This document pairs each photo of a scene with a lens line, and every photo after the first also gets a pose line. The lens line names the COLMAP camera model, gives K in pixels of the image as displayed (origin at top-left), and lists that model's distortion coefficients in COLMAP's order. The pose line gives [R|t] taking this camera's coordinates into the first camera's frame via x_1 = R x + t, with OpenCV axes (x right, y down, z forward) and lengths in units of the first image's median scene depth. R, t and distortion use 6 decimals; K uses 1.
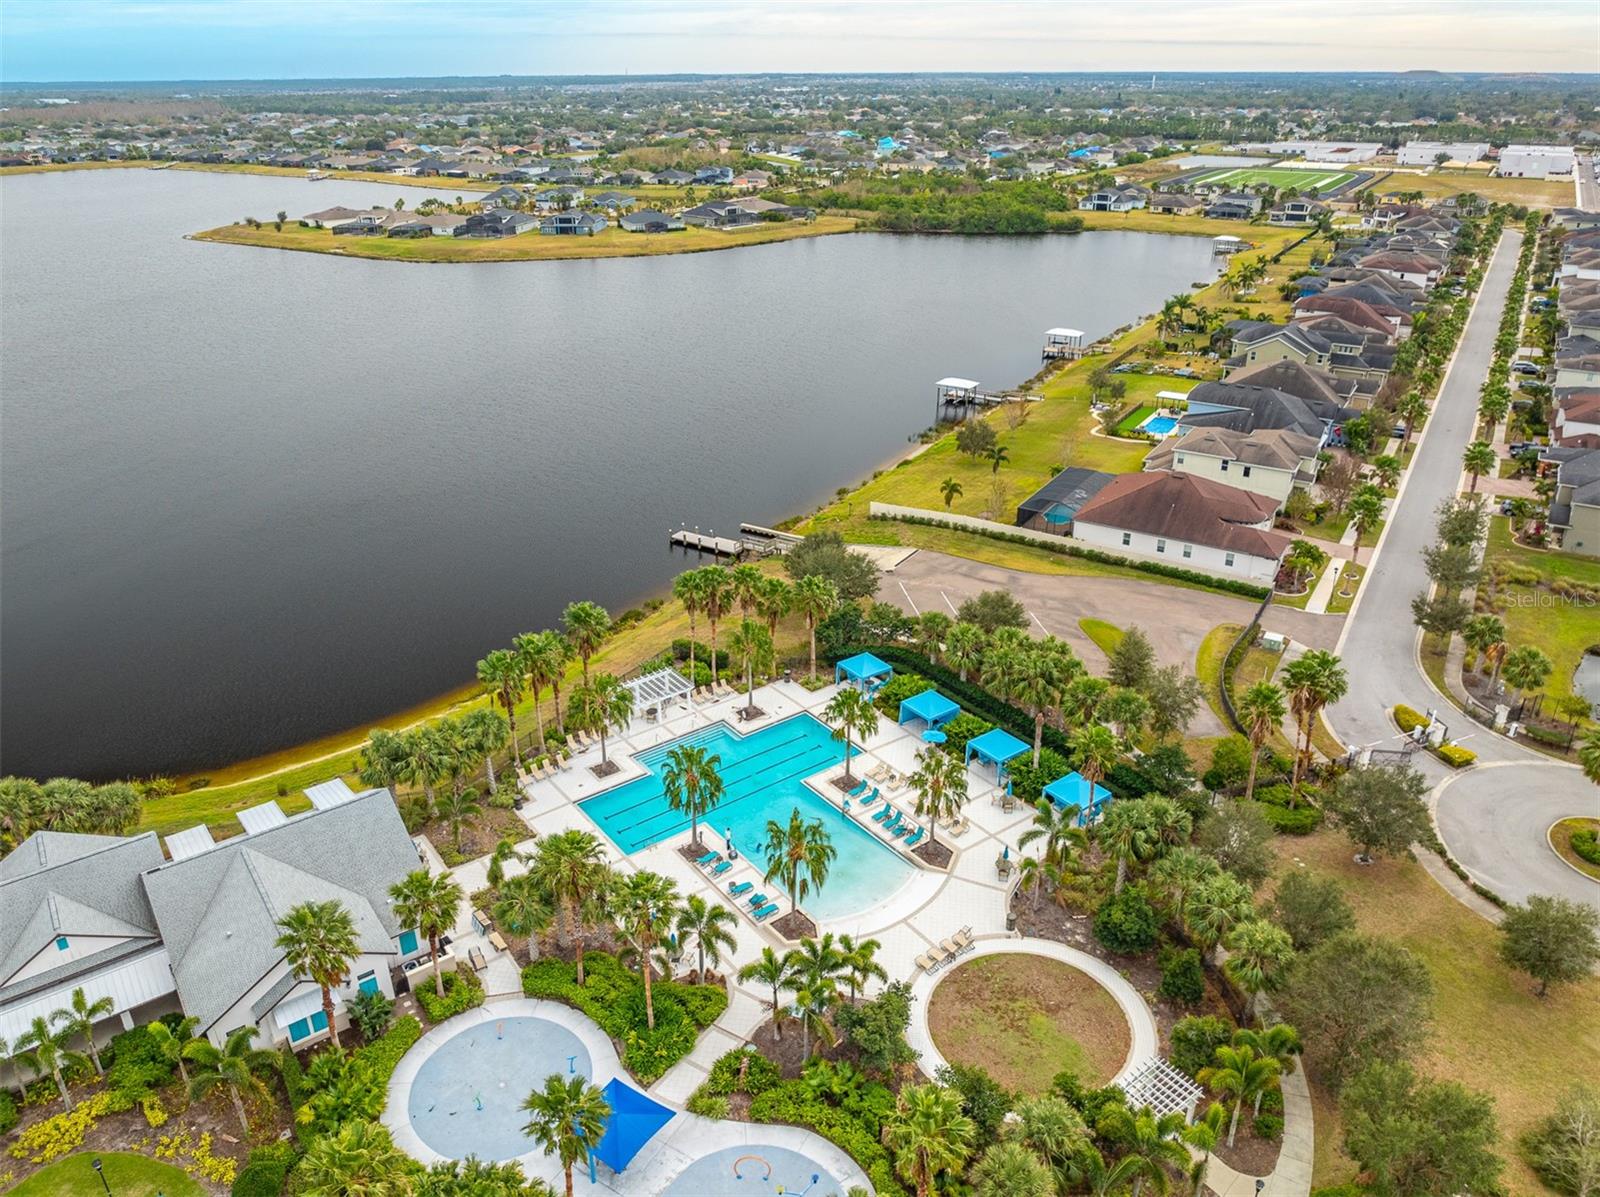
lens RADIAL K [[1135.8, 0, 805.9], [0, 1135.8, 588.6], [0, 0, 1]] dist [-0.034010, 0.019661]
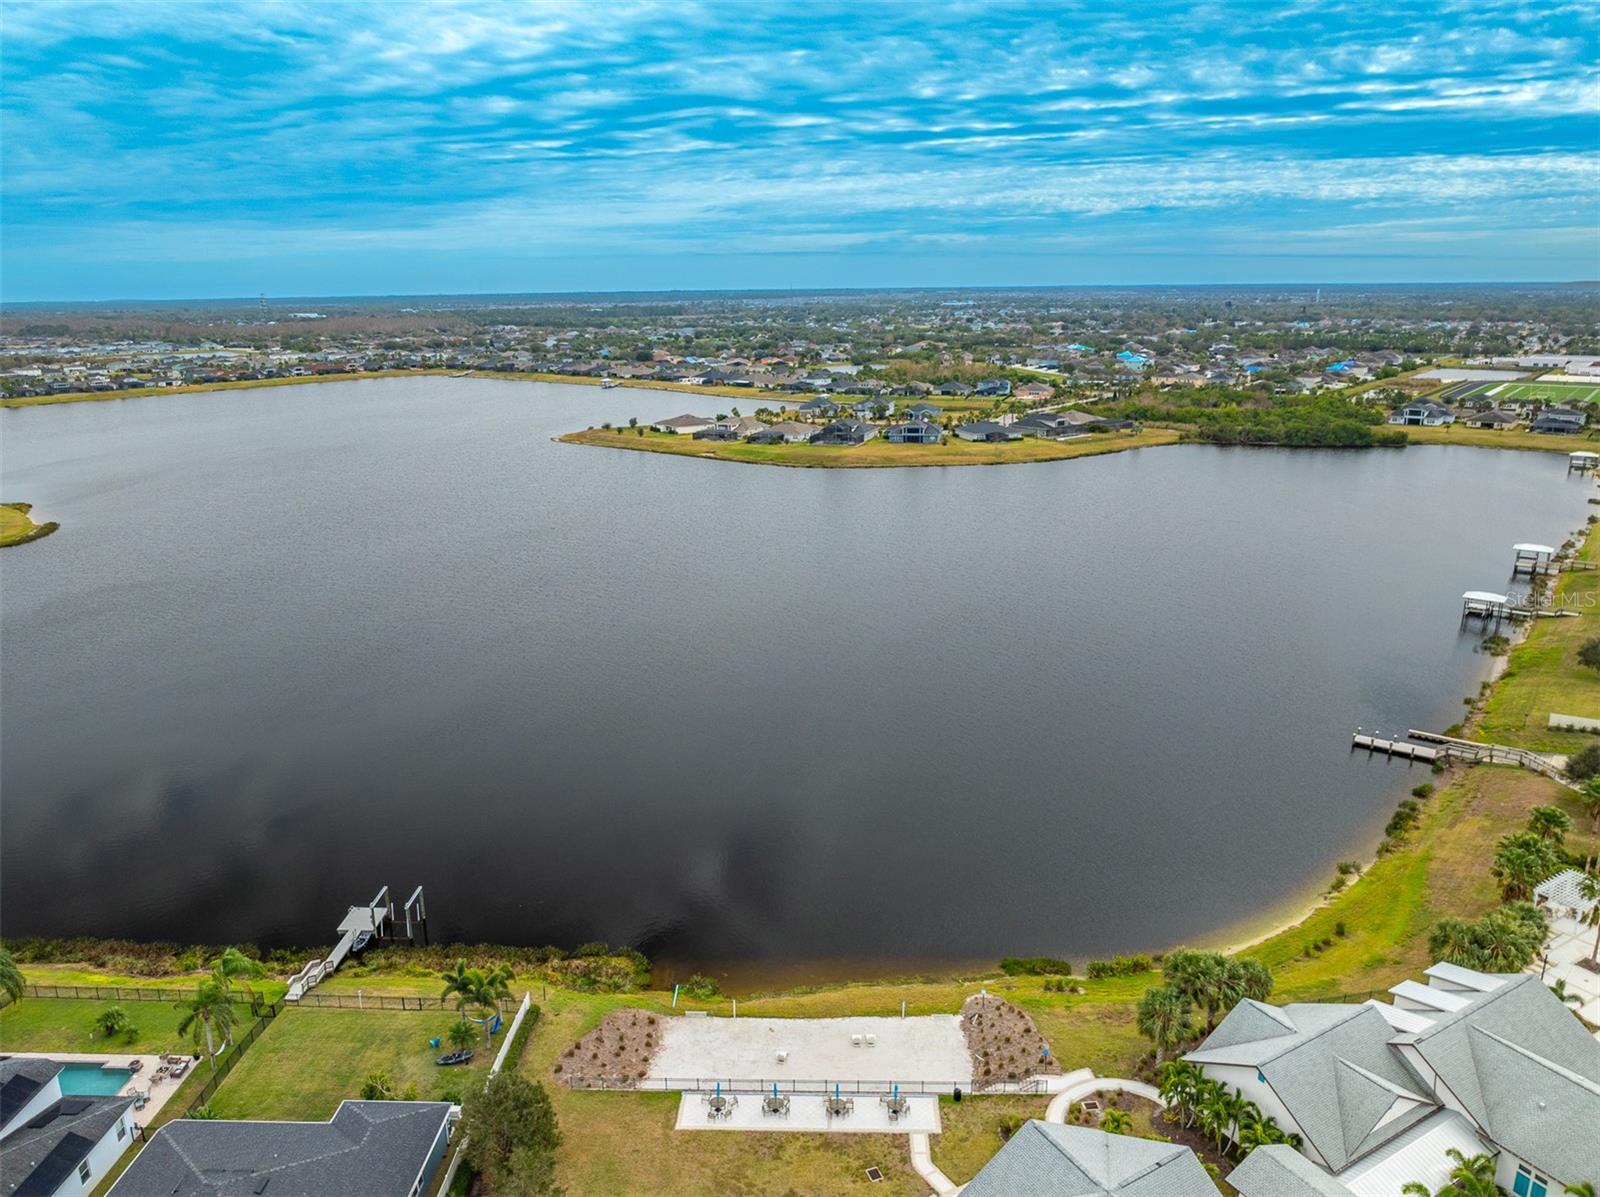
lens RADIAL K [[1147.4, 0, 791.9], [0, 1147.4, 618.8], [0, 0, 1]] dist [-0.030292, 0.013010]
pose [[0.992432, 0.028006, -0.119563, -0.177787], [-0.045128, 0.988694, -0.142998, 0.005957], [0.114207, 0.147312, 0.982475, -0.034611]]
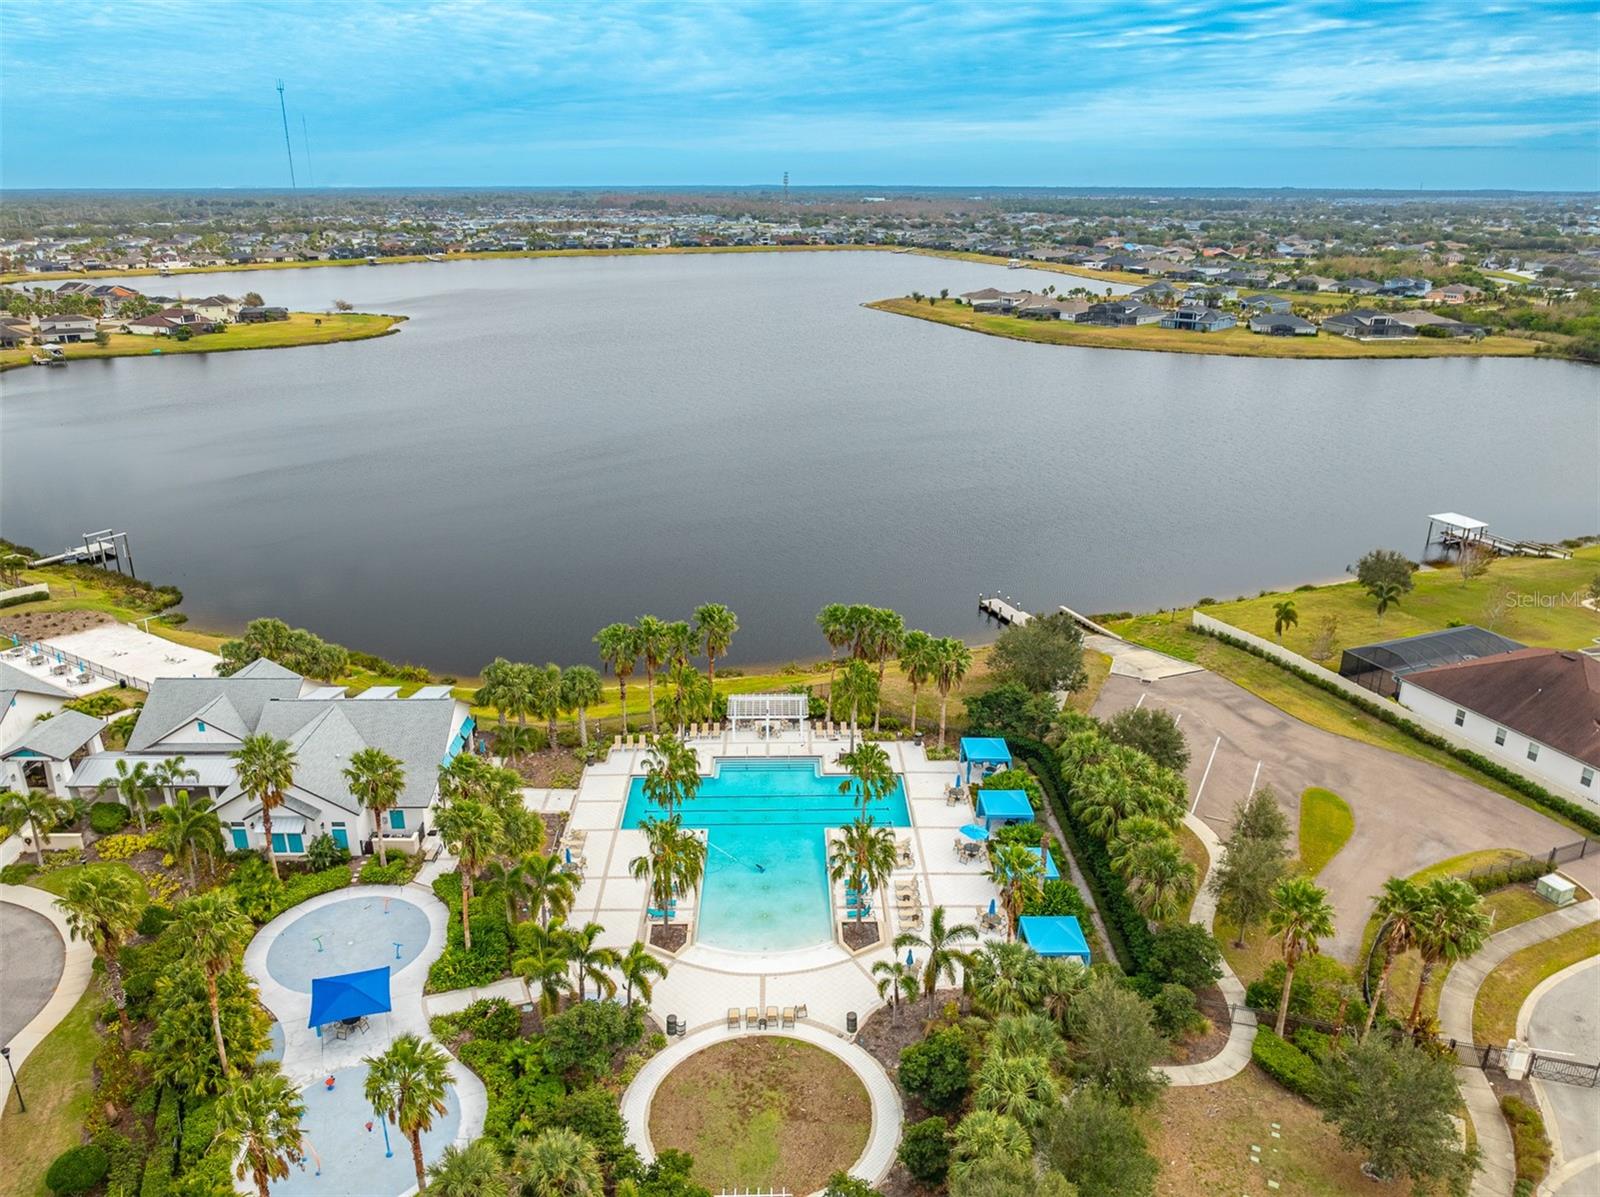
lens RADIAL K [[1135.8, 0, 805.9], [0, 1135.8, 588.6], [0, 0, 1]] dist [-0.034010, 0.019661]
pose [[0.806951, 0.203803, -0.554341, 0.105381], [-0.250626, 0.968043, -0.008935, -0.003310], [0.534805, 0.146142, 0.832241, 0.035350]]
